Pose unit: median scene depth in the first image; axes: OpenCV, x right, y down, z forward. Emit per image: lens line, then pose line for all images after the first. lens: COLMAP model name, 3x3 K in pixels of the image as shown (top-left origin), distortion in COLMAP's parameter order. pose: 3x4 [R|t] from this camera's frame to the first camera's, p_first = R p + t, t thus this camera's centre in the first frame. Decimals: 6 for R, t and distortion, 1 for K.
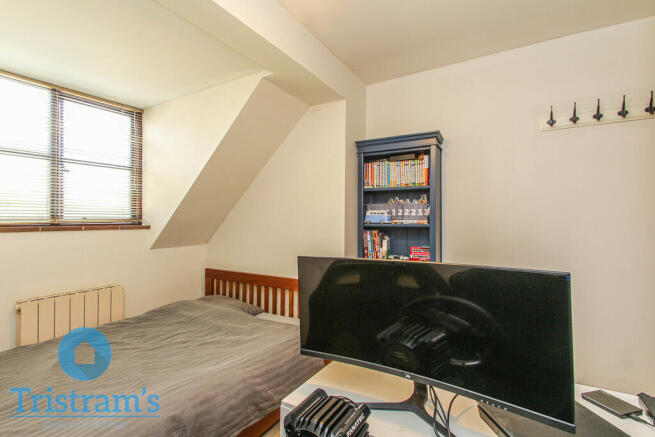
lens RADIAL K [[318.8, 0, 327.5], [0, 318.8, 218.5], [0, 0, 1]] dist [0.013892, -0.000089]
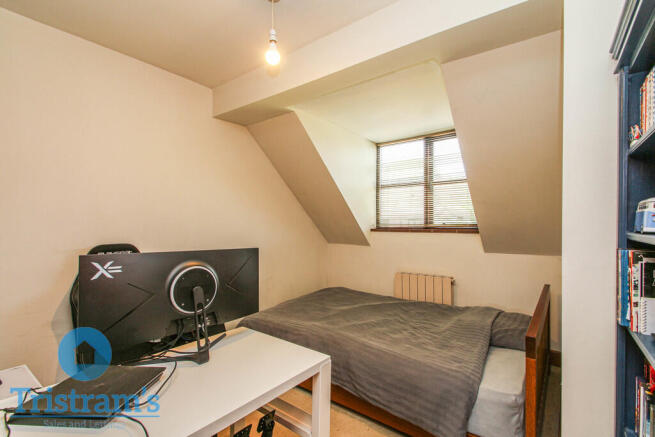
lens RADIAL K [[299.1, 0, 315.6], [0, 299.1, 226.9], [0, 0, 1]] dist [0.000485, -0.000164]
pose [[-0.147298, 0.009258, -0.989049, 0.606202], [0.003505, 0.999955, 0.008838, -0.000045], [0.989086, -0.002165, -0.147323, 0.694209]]
